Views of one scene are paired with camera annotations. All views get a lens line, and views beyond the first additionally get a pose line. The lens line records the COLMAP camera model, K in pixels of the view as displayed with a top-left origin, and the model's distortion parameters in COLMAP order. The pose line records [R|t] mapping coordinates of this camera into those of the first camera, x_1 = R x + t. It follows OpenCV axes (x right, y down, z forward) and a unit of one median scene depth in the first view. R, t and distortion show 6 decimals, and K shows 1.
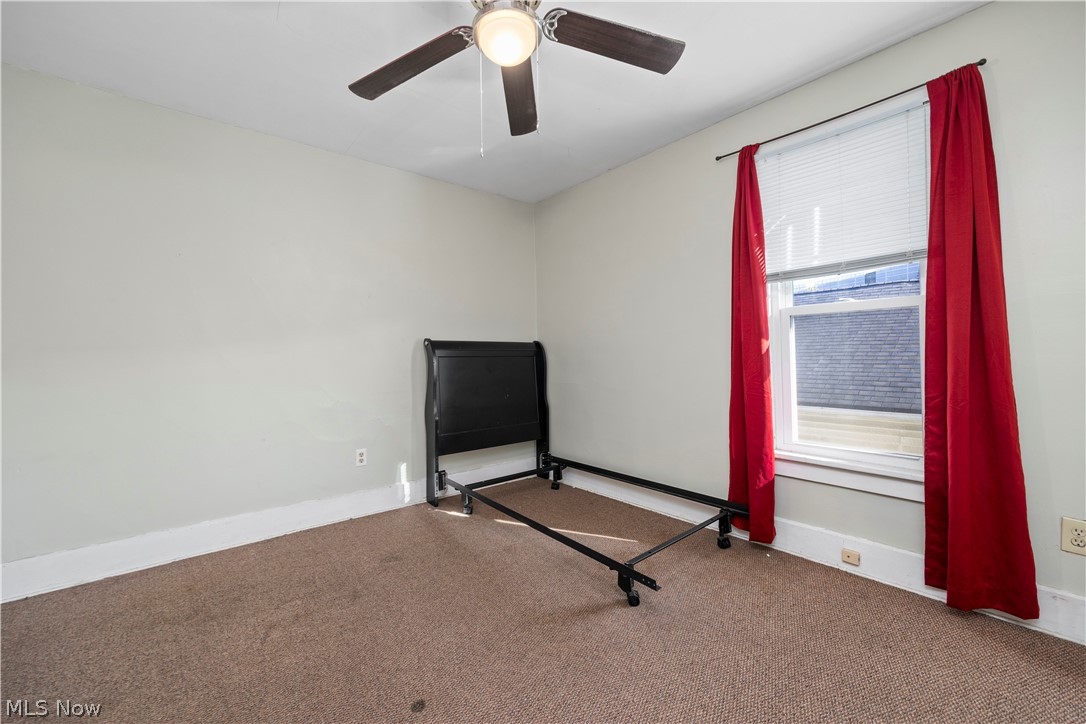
lens RADIAL K [[426.4, 0, 548.3], [0, 426.4, 357.3], [0, 0, 1]] dist [0.010393, 0.000132]
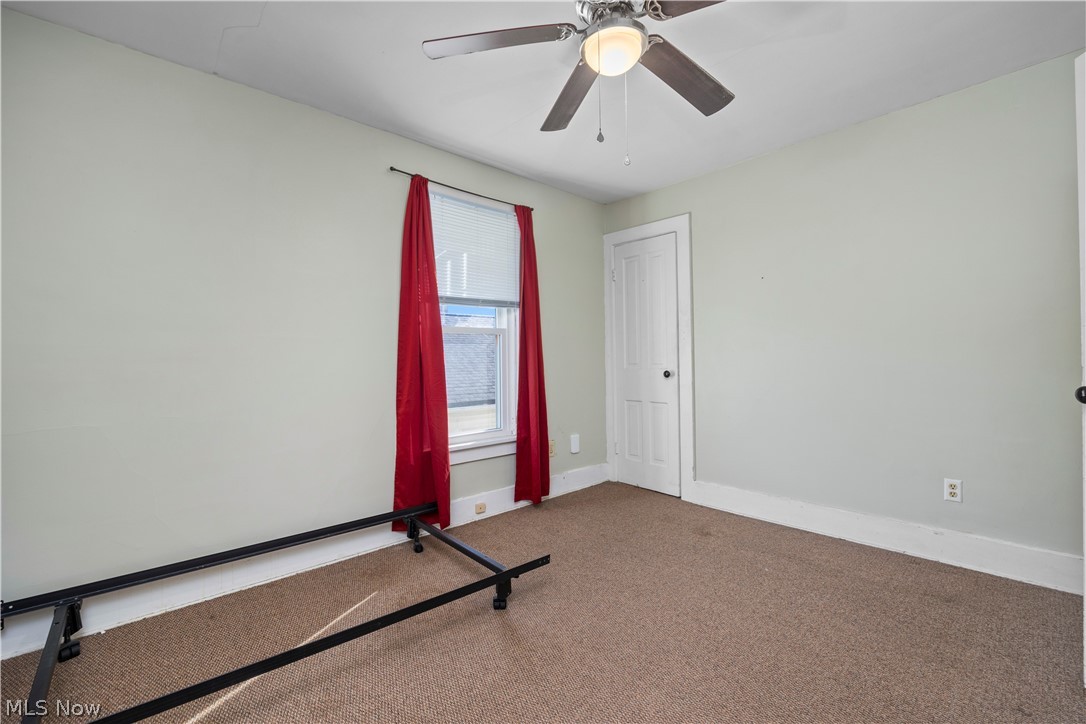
lens RADIAL K [[456.7, 0, 542.7], [0, 456.7, 363.7], [0, 0, 1]] dist [-0.014648, 0.001279]
pose [[-0.010780, 0.003005, 0.999937, -0.710147], [0.016844, 0.999854, -0.002823, -0.002565], [-0.999800, 0.016813, -0.010829, 0.716225]]
